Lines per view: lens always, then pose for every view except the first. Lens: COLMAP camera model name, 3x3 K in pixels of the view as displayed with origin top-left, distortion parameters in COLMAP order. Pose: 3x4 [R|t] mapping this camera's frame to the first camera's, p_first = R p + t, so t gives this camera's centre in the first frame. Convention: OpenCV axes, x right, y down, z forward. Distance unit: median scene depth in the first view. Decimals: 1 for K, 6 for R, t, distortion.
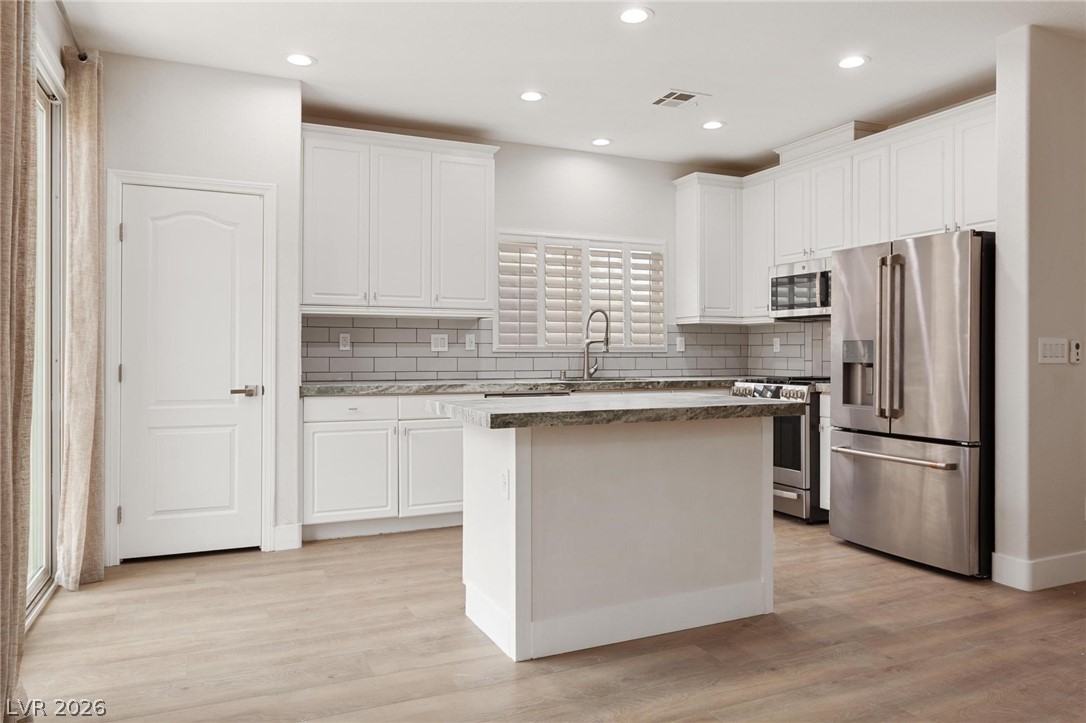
lens RADIAL K [[738.1, 0, 544.4], [0, 738.1, 349.7], [0, 0, 1]] dist [-0.005926, 0.000357]
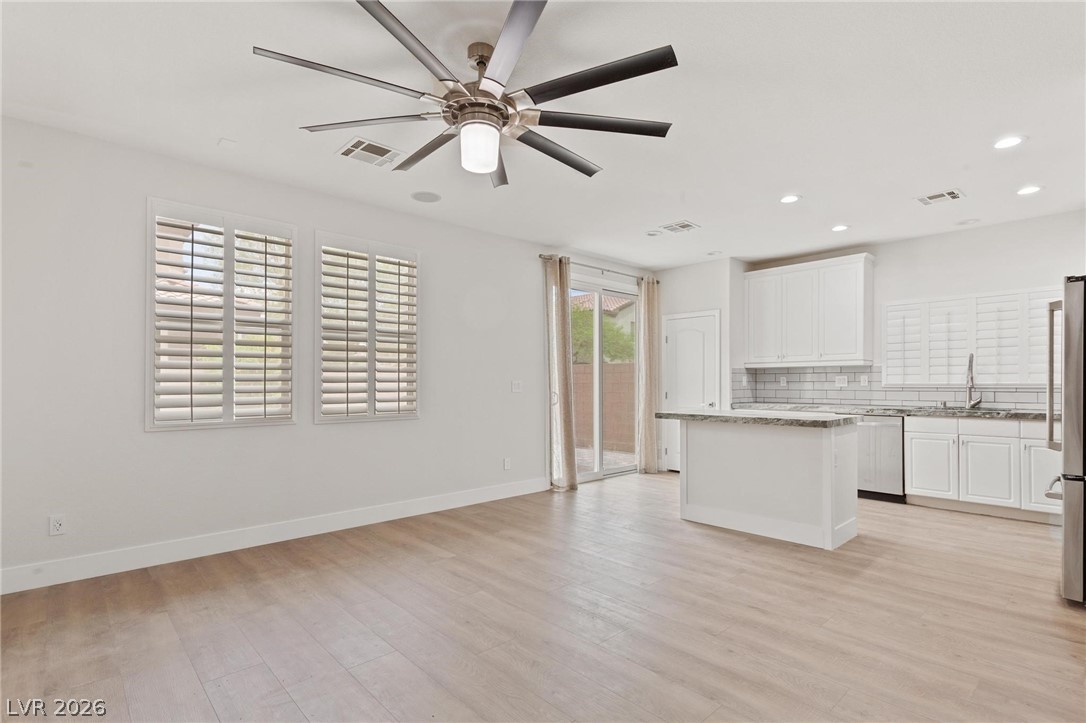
lens RADIAL K [[522.3, 0, 543.3], [0, 522.3, 379.9], [0, 0, 1]] dist [0.001516, 0.000262]
pose [[0.314870, -0.007676, -0.949104, 0.853881], [0.004535, 0.999968, -0.006583, -0.009071], [0.949124, -0.002231, 0.314895, 0.029117]]
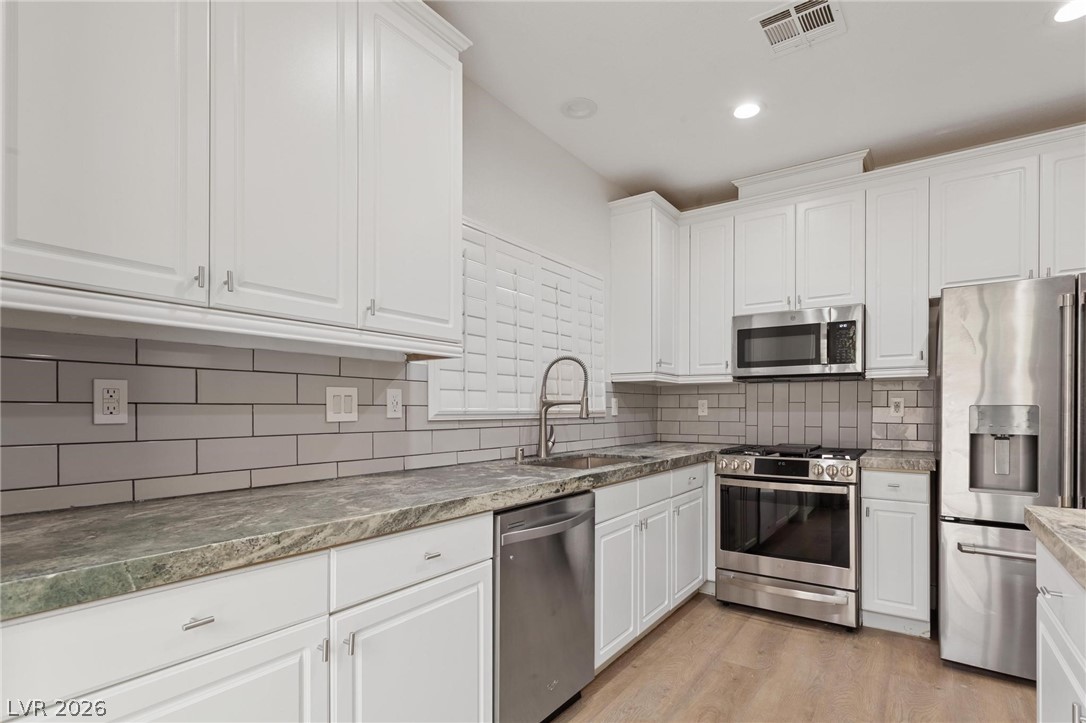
lens RADIAL K [[536.4, 0, 549.3], [0, 536.4, 409.7], [0, 0, 1]] dist [0.001682, 0.000203]
pose [[0.857681, -0.000596, 0.514181, -0.242552], [-0.001845, 0.999989, 0.004236, -0.008766], [-0.514178, -0.004582, 0.857671, 0.717088]]
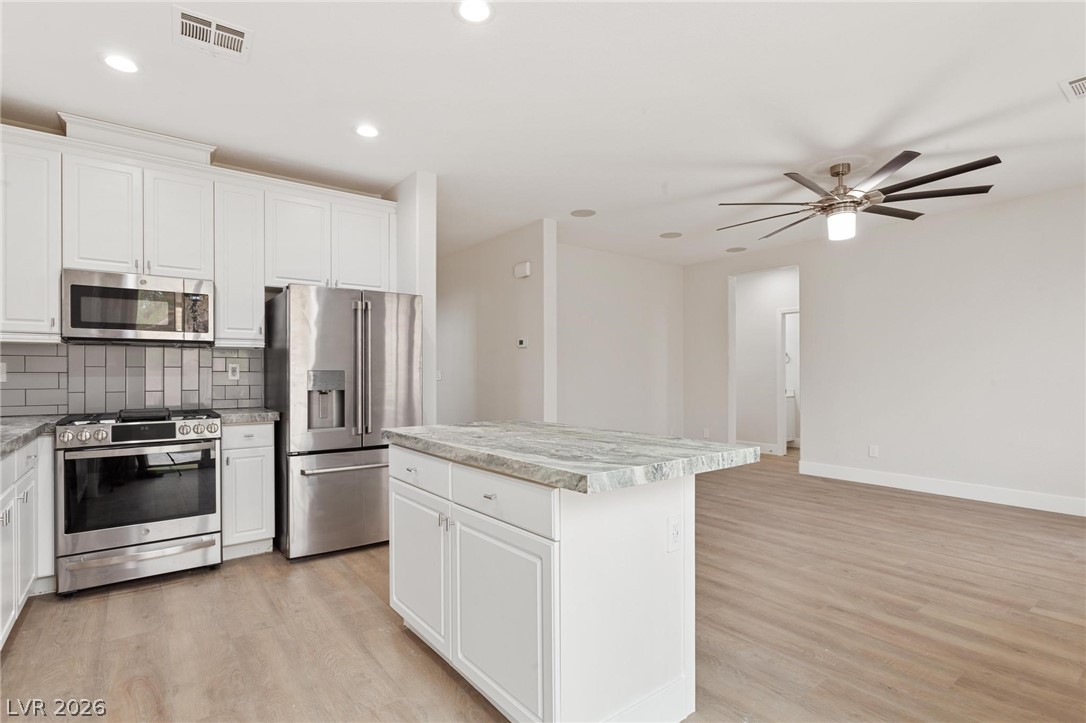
lens RADIAL K [[527.3, 0, 534.2], [0, 527.3, 372.8], [0, 0, 1]] dist [0.001956, 0.000652]
pose [[-0.214490, 0.000651, 0.976726, -0.395199], [0.000477, 1.000000, -0.000561, -0.007678], [-0.976726, 0.000346, -0.214491, 0.807478]]
